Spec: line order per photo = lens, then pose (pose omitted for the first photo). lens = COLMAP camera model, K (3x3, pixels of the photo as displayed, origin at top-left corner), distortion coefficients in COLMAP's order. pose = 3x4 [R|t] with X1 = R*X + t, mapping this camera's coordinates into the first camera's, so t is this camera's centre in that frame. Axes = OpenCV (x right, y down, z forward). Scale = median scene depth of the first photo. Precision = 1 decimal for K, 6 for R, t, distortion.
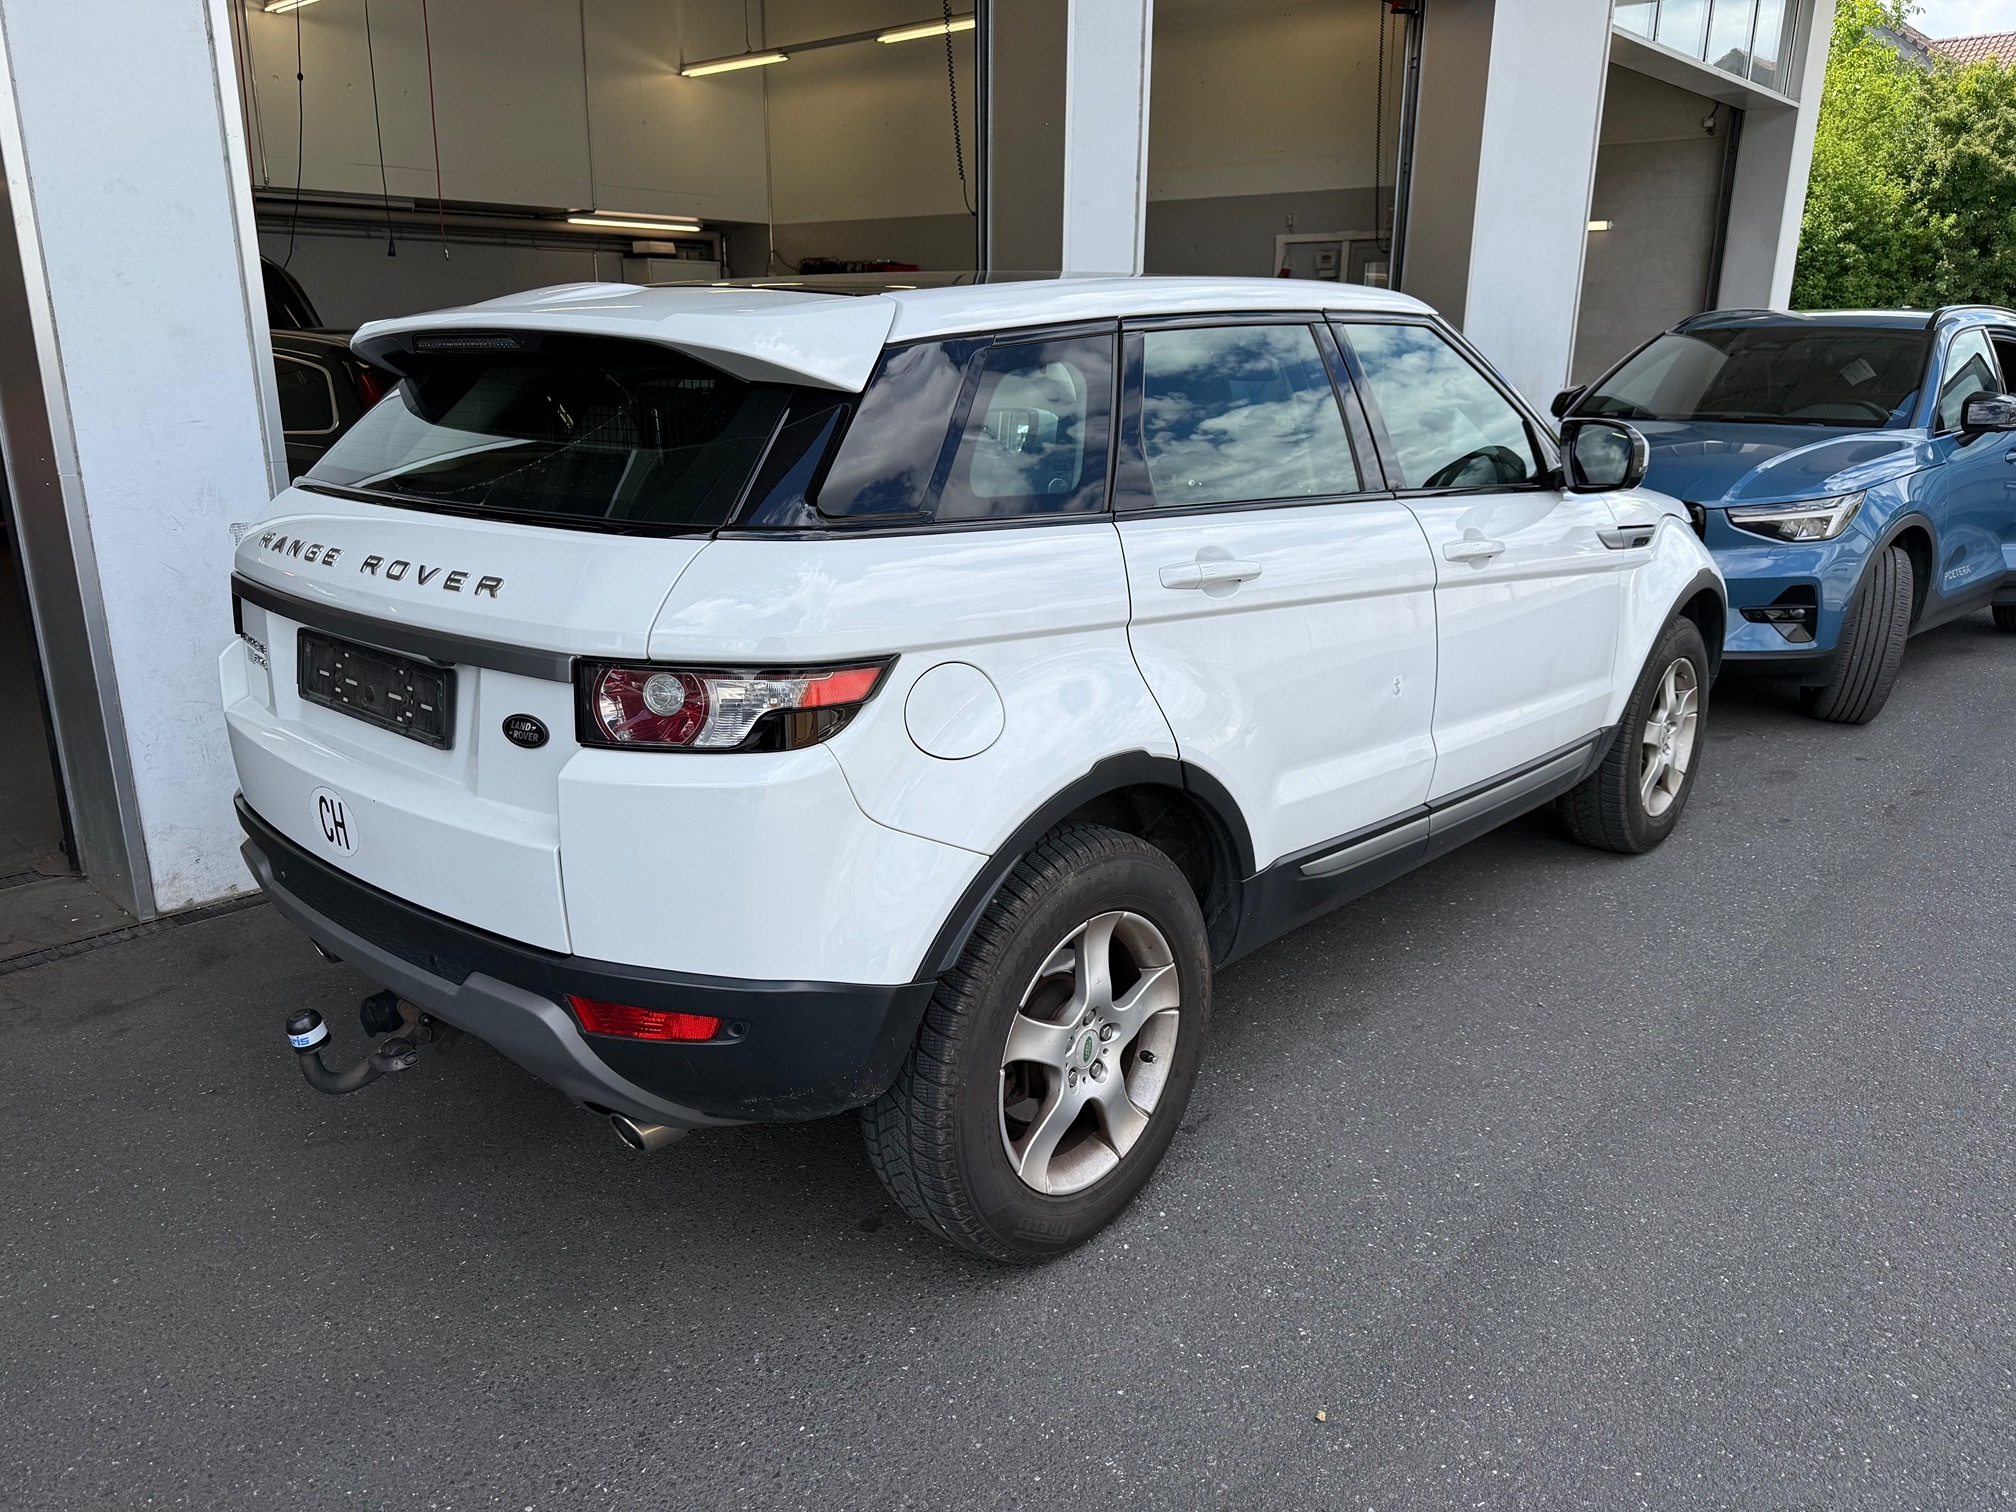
lens RADIAL K [[1382.4, 0, 997.1], [0, 1382.4, 730.4], [0, 0, 1]] dist [-0.001231, 0.000588]
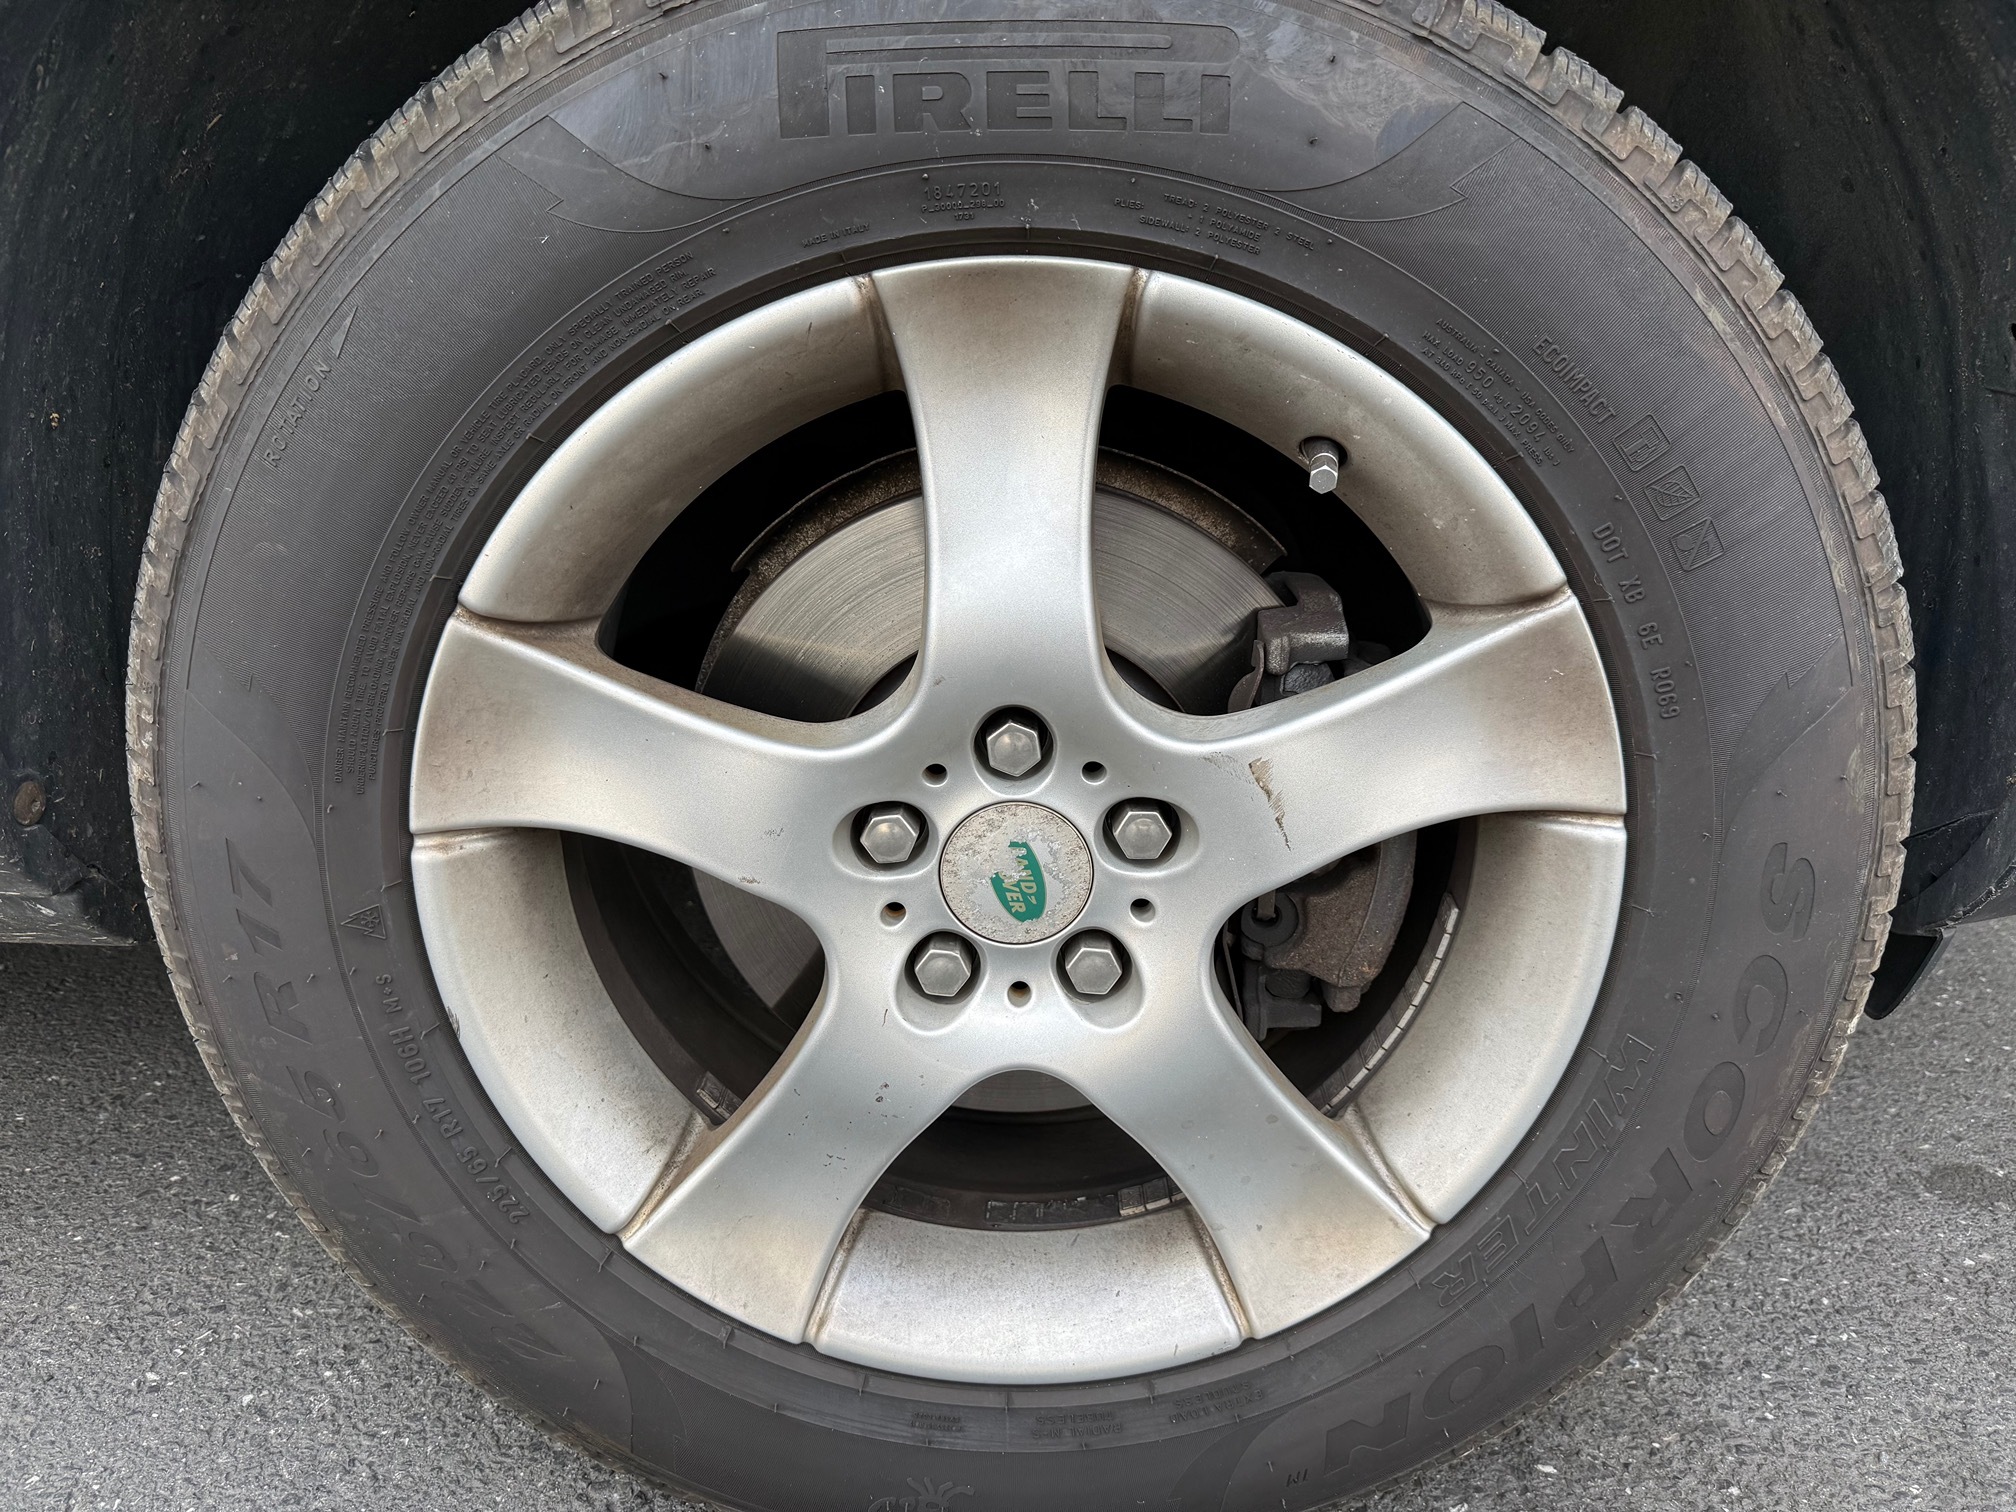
lens RADIAL K [[1425.4, 0, 998.2], [0, 1425.4, 759.7], [0, 0, 1]] dist [-0.010008, -0.005857]
pose [[0.664486, 0.154728, -0.731108, 0.238424], [-0.033275, 0.983486, 0.177897, 0.162562], [0.746560, -0.093883, 0.658661, 0.816876]]
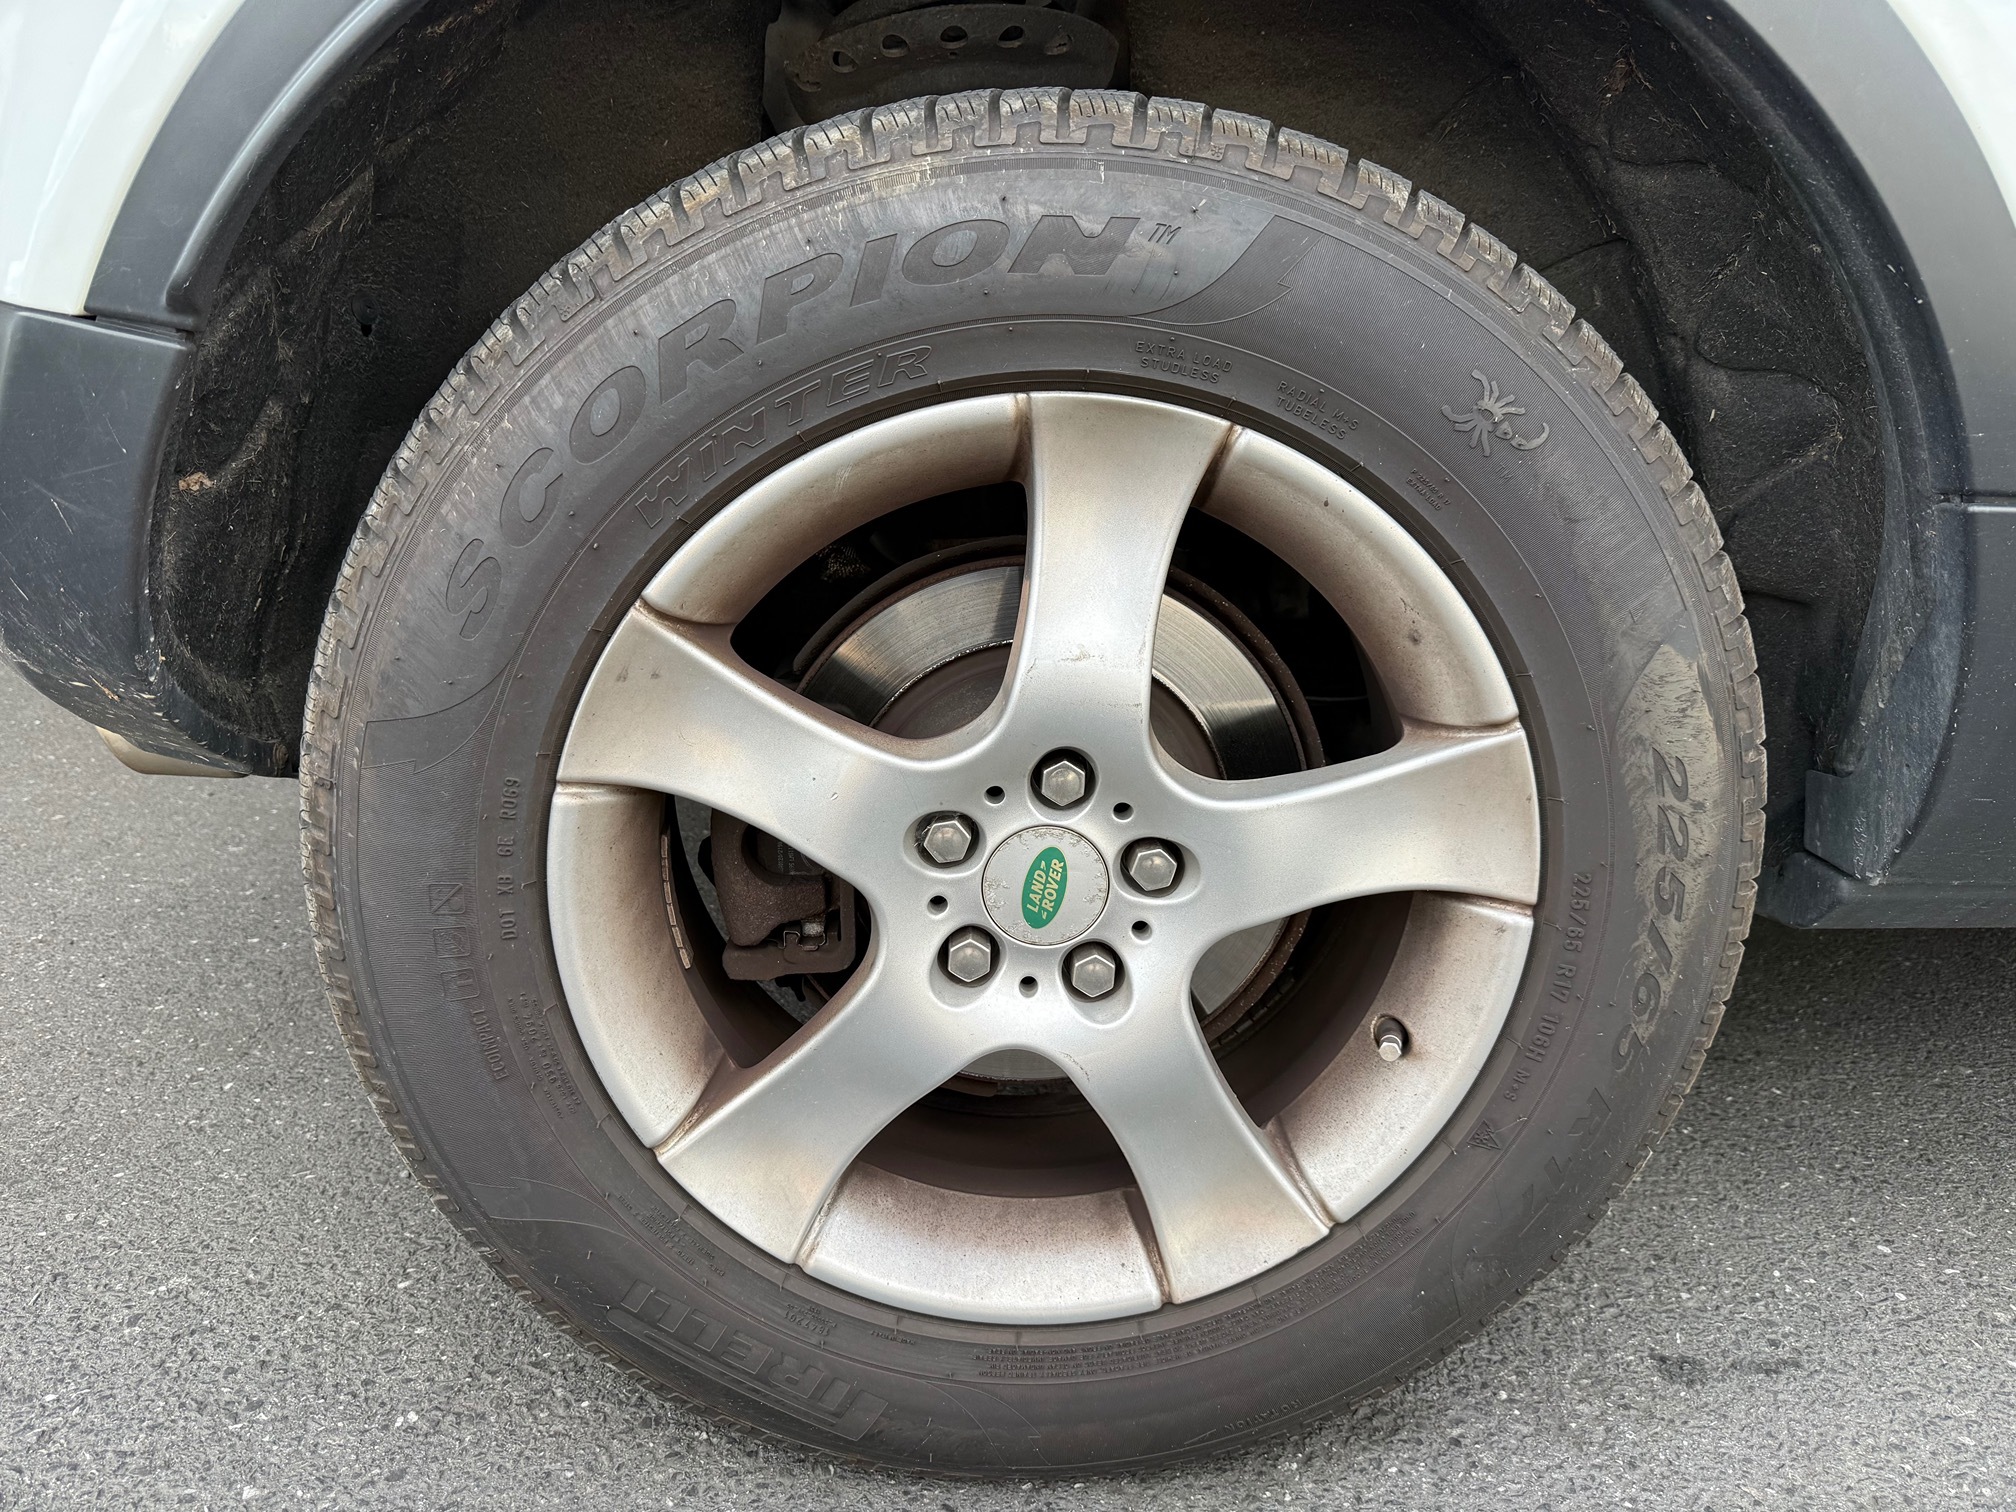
lens RADIAL K [[1438.0, 0, 1005.8], [0, 1438.0, 761.9], [0, 0, 1]] dist [0.001173, -0.000130]
pose [[0.704843, 0.233641, -0.669782, 0.252664], [-0.191889, 0.971799, 0.137061, 0.160831], [0.682917, 0.031917, 0.729799, 0.754447]]
